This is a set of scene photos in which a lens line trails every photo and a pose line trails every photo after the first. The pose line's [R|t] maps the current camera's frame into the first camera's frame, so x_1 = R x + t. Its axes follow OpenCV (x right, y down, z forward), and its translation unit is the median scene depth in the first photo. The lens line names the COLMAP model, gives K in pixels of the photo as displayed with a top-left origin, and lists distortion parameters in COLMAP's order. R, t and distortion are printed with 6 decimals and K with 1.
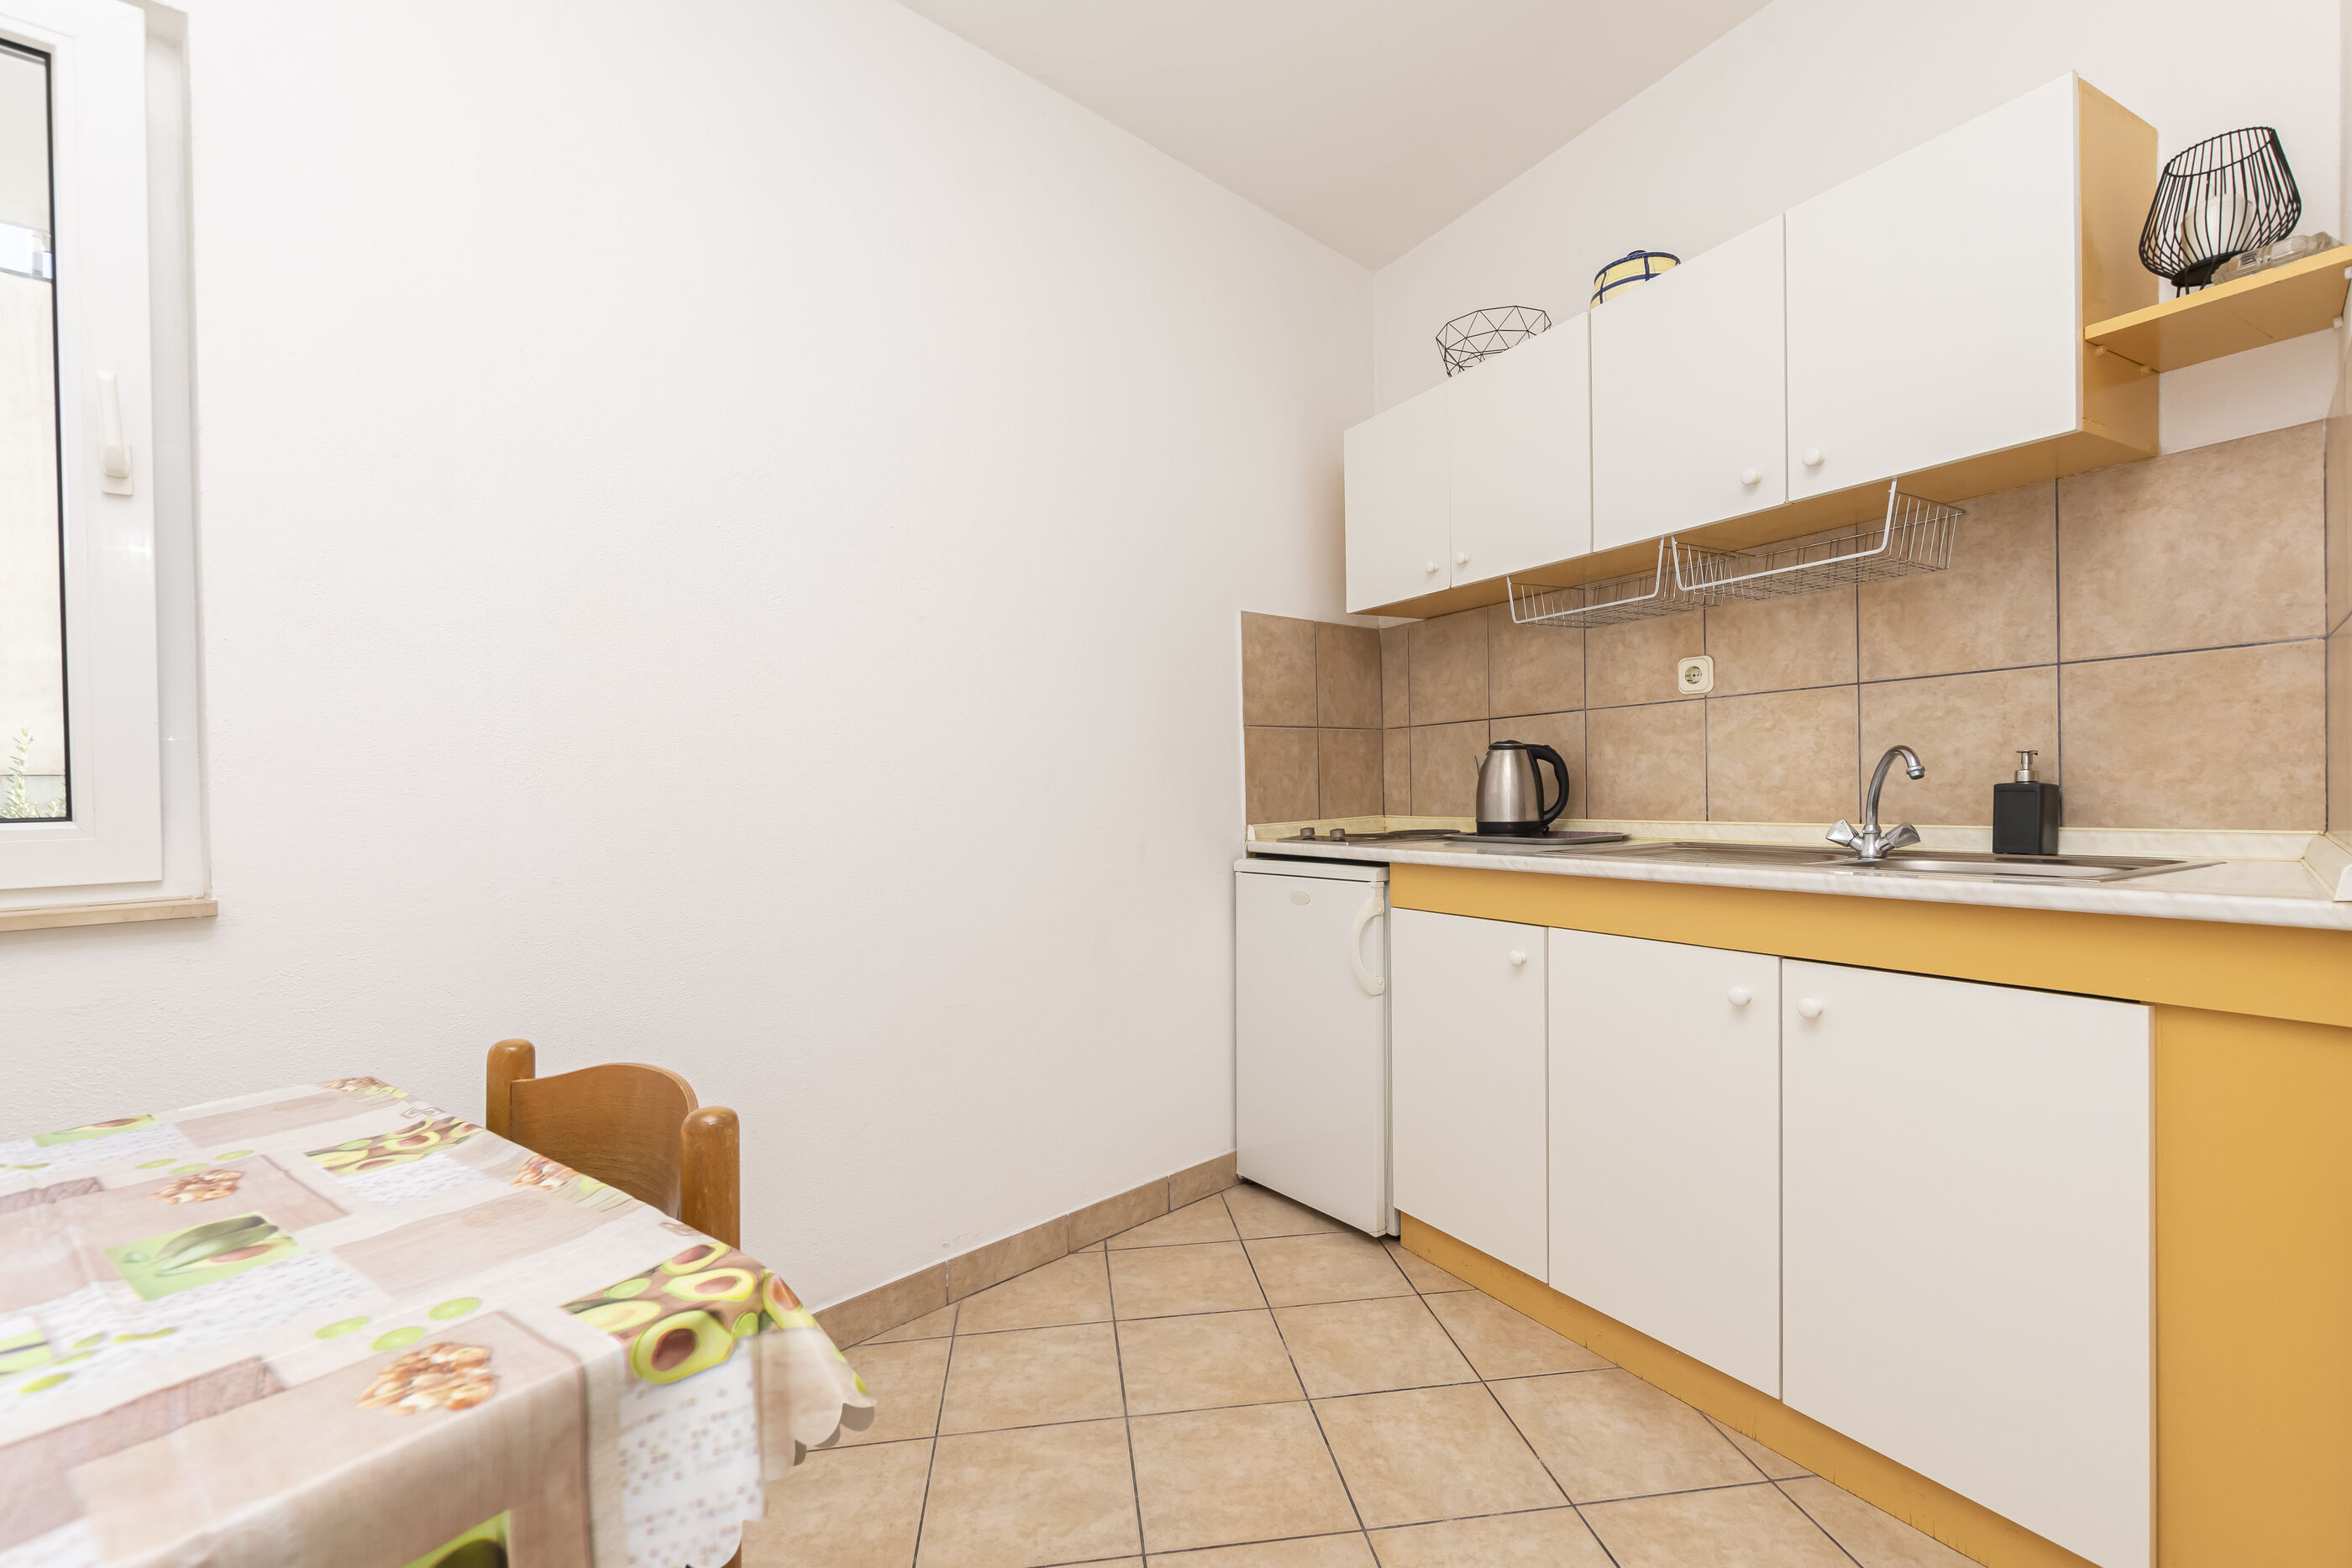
lens RADIAL K [[1017.7, 0, 1172.2], [0, 1017.7, 790.1], [0, 0, 1]] dist [-0.000962, -0.000332]
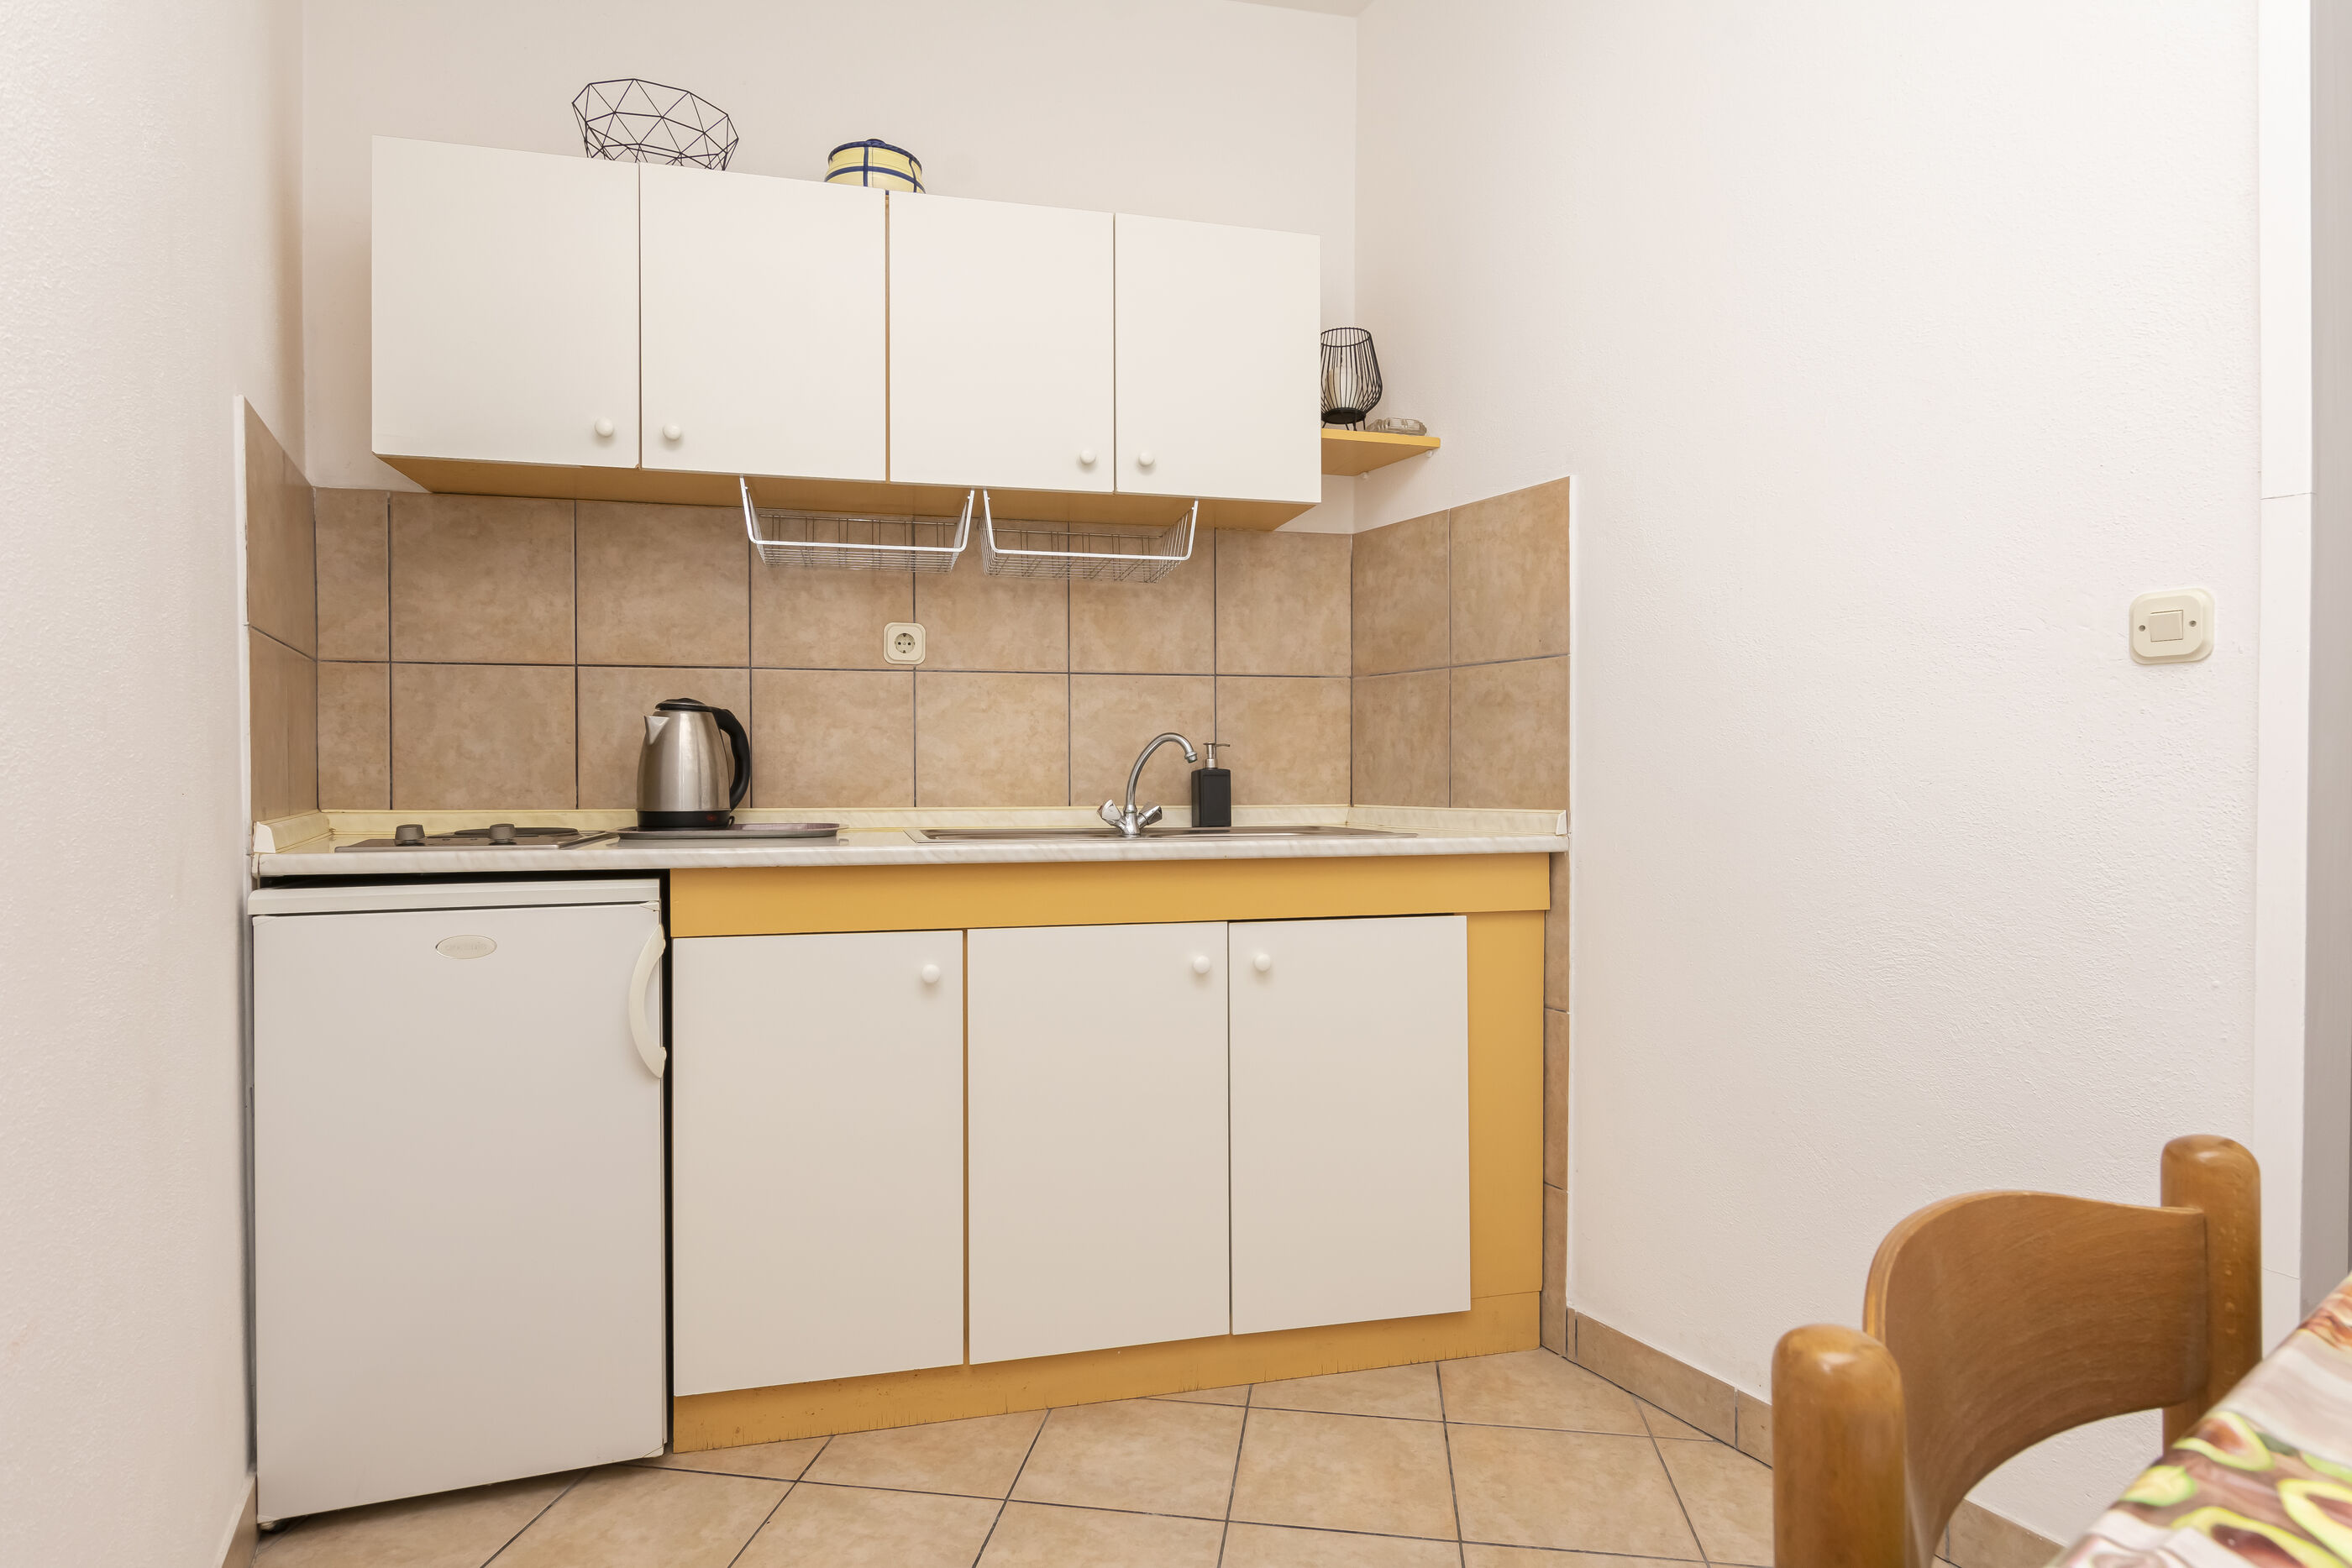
lens RADIAL K [[1263.1, 0, 1176.0], [0, 1263.1, 784.0], [0, 0, 1]] dist [-0.017584, 0.000885]
pose [[0.267478, 0.020550, 0.963345, -0.556494], [-0.003775, 0.999787, -0.020279, 0.036373], [-0.963556, 0.001788, 0.267499, 0.548148]]
